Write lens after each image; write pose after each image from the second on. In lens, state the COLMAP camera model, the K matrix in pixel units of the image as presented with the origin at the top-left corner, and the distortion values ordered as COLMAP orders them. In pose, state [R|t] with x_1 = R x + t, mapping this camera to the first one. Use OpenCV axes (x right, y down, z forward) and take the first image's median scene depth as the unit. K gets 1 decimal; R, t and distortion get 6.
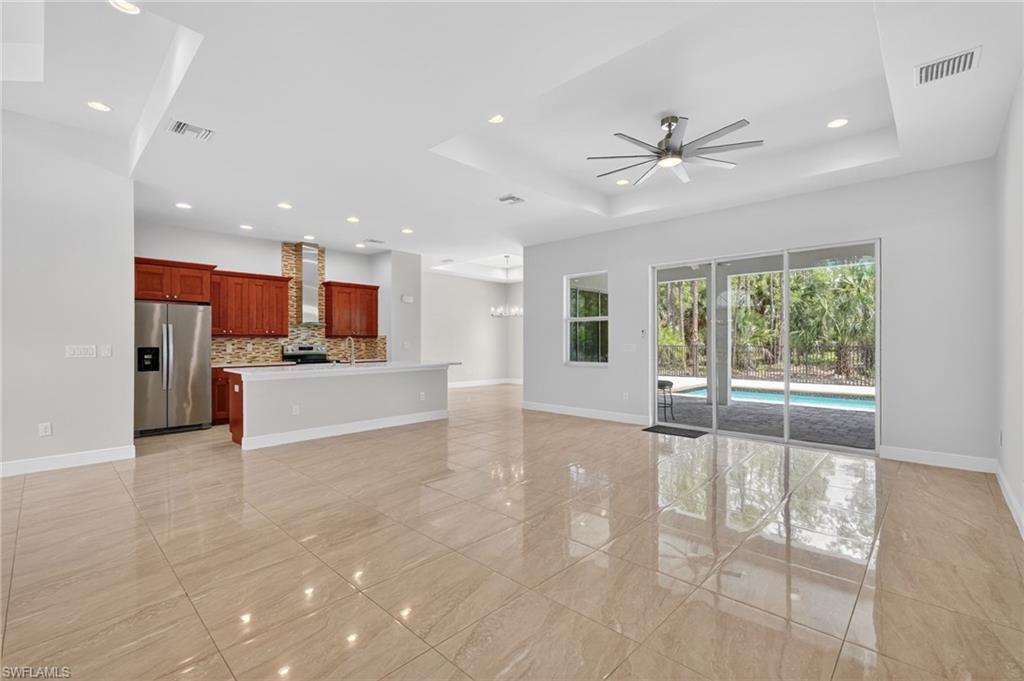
lens RADIAL K [[448.0, 0, 512.0], [0, 448.0, 340.5], [0, 0, 1]] dist [-0.001550, -0.000300]
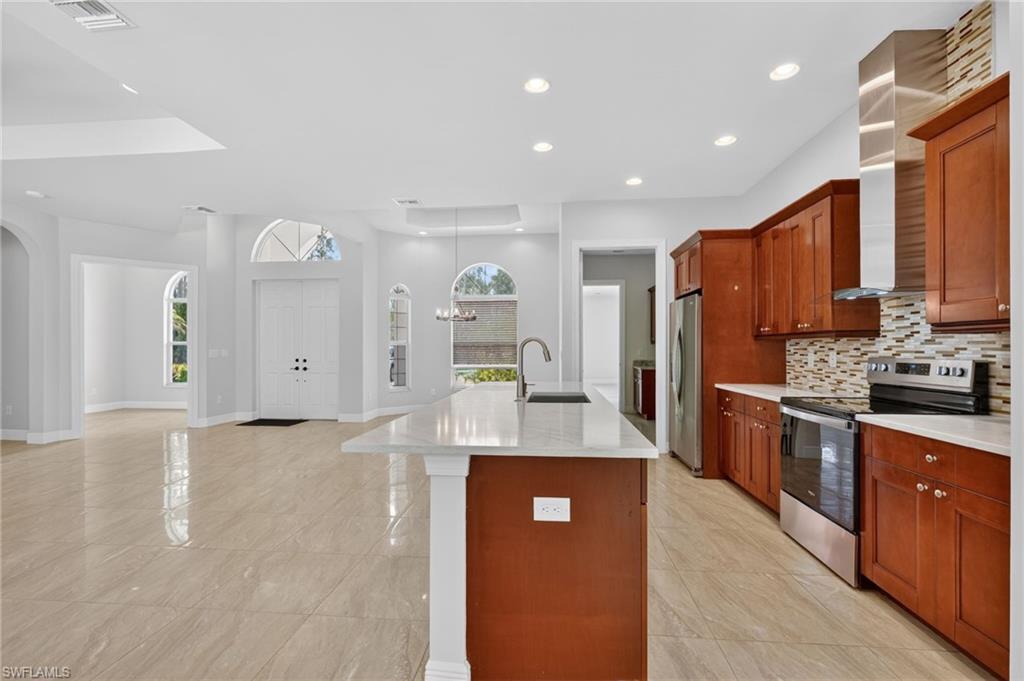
lens RADIAL K [[445.5, 0, 507.7], [0, 445.5, 346.0], [0, 0, 1]] dist [-0.001569, -0.000133]
pose [[-0.786621, 0.000534, -0.617436, -0.035346], [0.003635, 0.999986, -0.003766, 0.001926], [0.617425, -0.005206, -0.786612, 1.099292]]
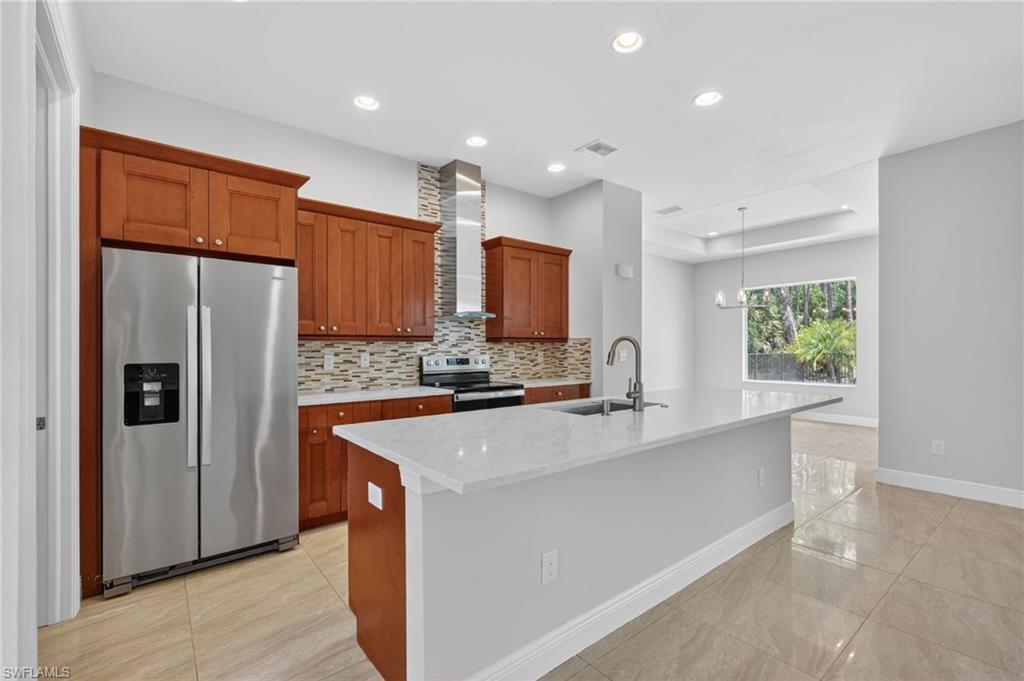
lens RADIAL K [[447.1, 0, 514.0], [0, 447.1, 349.8], [0, 0, 1]] dist [0.001056, 0.000253]
pose [[0.991414, -0.001370, -0.130750, -0.330708], [0.001947, 0.999989, 0.004286, 0.001557], [0.130743, -0.004504, 0.991406, 0.484895]]
